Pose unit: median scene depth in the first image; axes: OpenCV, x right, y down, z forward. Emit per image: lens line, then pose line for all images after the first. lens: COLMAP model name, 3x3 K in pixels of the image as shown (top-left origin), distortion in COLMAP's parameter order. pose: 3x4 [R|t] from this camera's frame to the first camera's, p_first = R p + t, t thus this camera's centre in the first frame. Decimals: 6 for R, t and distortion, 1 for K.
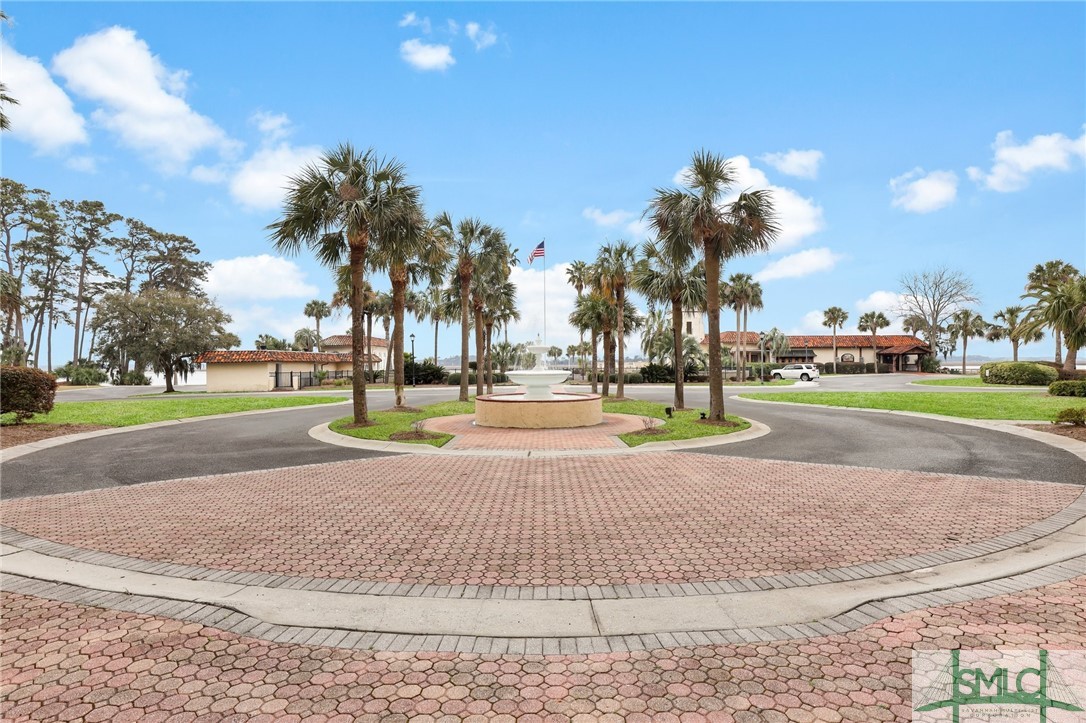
lens RADIAL K [[502.3, 0, 541.6], [0, 502.3, 374.6], [0, 0, 1]] dist [-0.024743, 0.000811]
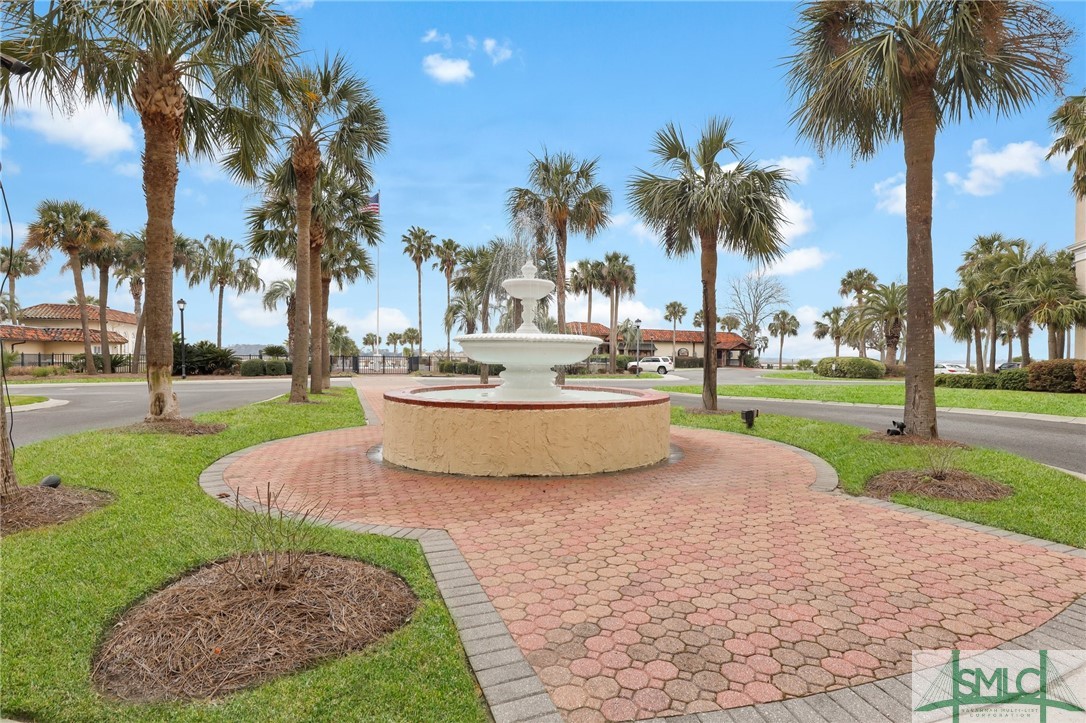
lens RADIAL K [[502.3, 0, 541.6], [0, 502.3, 374.6], [0, 0, 1]] dist [-0.024743, 0.000811]
pose [[0.926957, 0.005928, 0.375122, -0.051238], [-0.010034, 0.999909, 0.008992, 0.007041], [-0.375034, -0.012099, 0.926932, 0.177344]]
